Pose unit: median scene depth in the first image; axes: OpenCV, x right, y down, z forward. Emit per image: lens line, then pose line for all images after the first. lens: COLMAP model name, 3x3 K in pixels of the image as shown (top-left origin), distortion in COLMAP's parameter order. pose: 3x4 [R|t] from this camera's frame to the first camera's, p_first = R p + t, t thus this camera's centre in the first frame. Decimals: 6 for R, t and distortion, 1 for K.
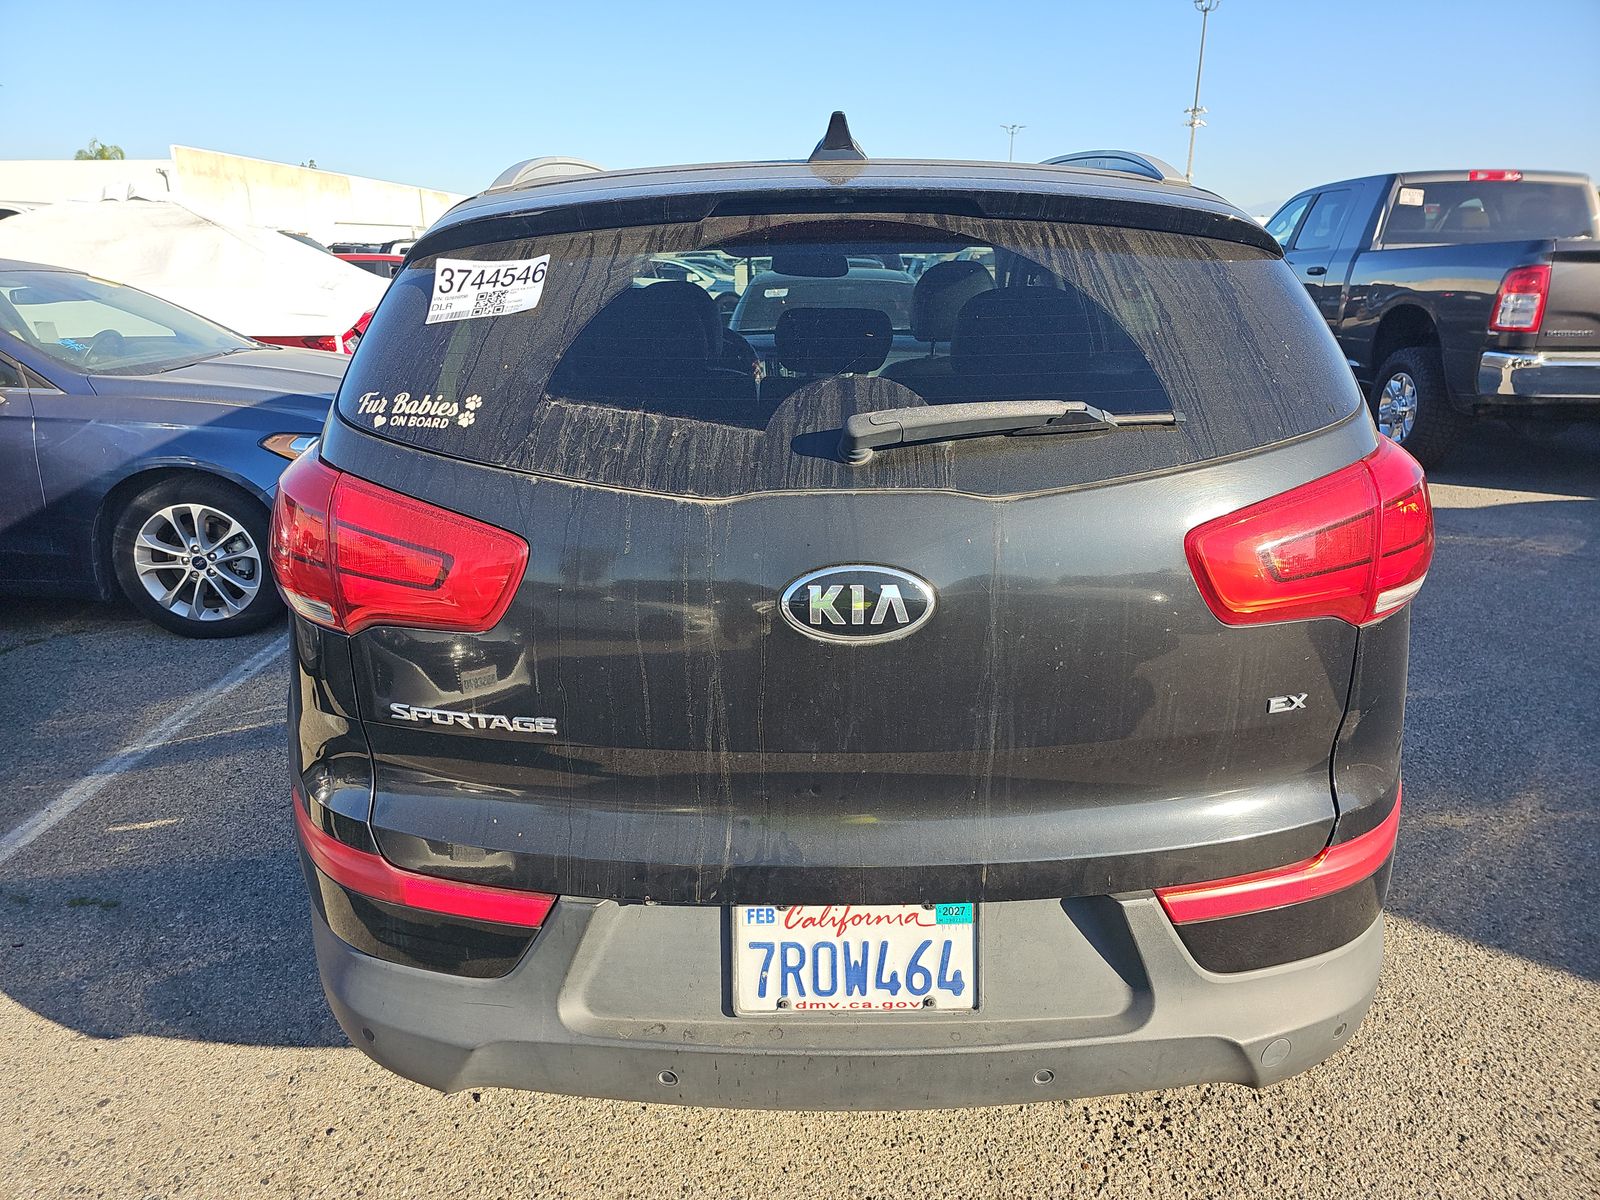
lens RADIAL K [[1069.3, 0, 800.0], [0, 1069.3, 600.0], [0, 0, 1]] dist [0.061603, -0.000130]
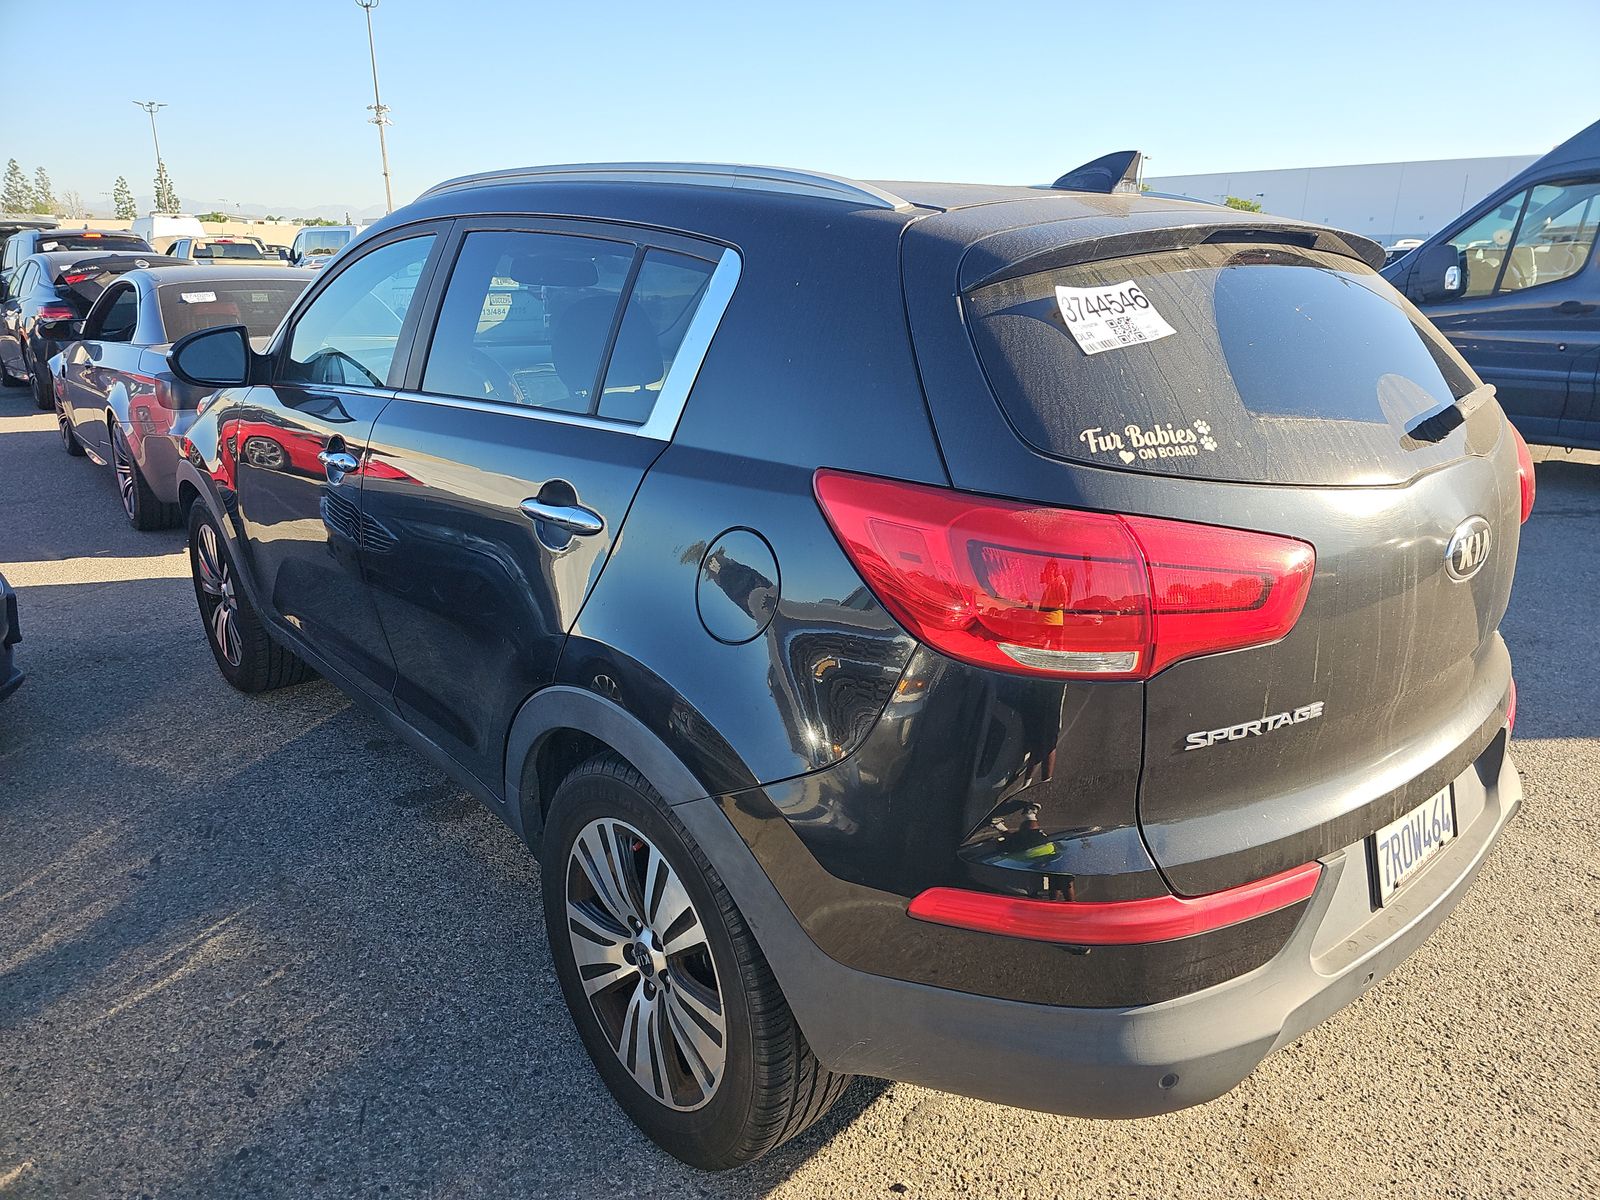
lens RADIAL K [[1075.6, 0, 800.0], [0, 1075.6, 600.0], [0, 0, 1]] dist [-0.002616, -0.001820]
pose [[0.764494, -0.194180, 0.614689, -1.221113], [0.189690, 0.979098, 0.073378, -0.164784], [-0.616090, 0.060503, 0.785349, 0.428252]]
